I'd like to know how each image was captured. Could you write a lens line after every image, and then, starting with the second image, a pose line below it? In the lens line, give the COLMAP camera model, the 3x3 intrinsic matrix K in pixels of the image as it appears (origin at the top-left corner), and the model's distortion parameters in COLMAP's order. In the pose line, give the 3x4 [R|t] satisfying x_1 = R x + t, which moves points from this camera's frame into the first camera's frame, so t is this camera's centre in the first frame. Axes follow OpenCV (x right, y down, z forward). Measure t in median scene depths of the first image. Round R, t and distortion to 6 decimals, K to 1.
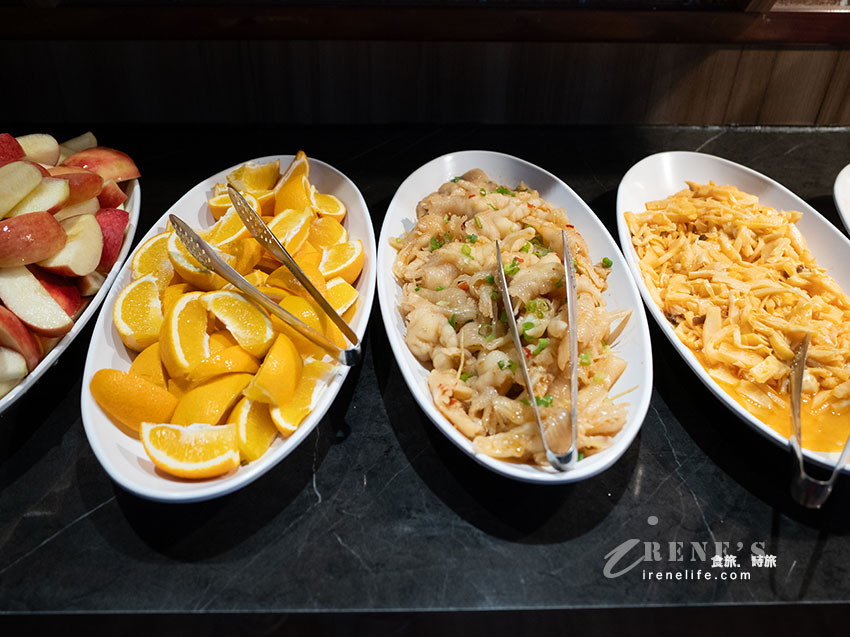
lens RADIAL K [[829.4, 0, 428.7], [0, 829.4, 319.9], [0, 0, 1]] dist [-0.015403, 0.017740]
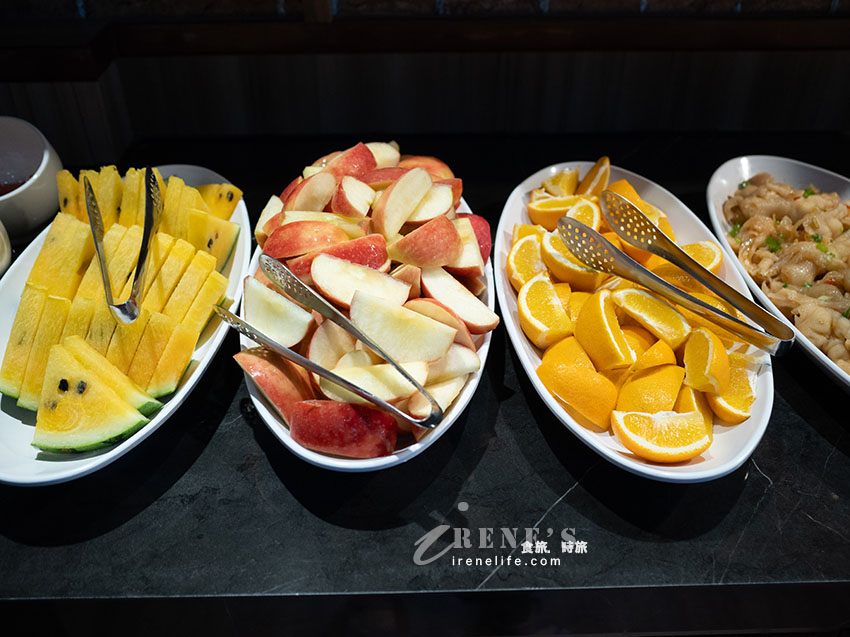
lens RADIAL K [[829.4, 0, 428.7], [0, 829.4, 319.9], [0, 0, 1]] dist [-0.015403, 0.017740]
pose [[0.999865, -0.012744, 0.010349, -0.517683], [0.012872, 0.999840, -0.012402, 0.015032], [-0.010190, 0.012534, 0.999870, -0.054948]]
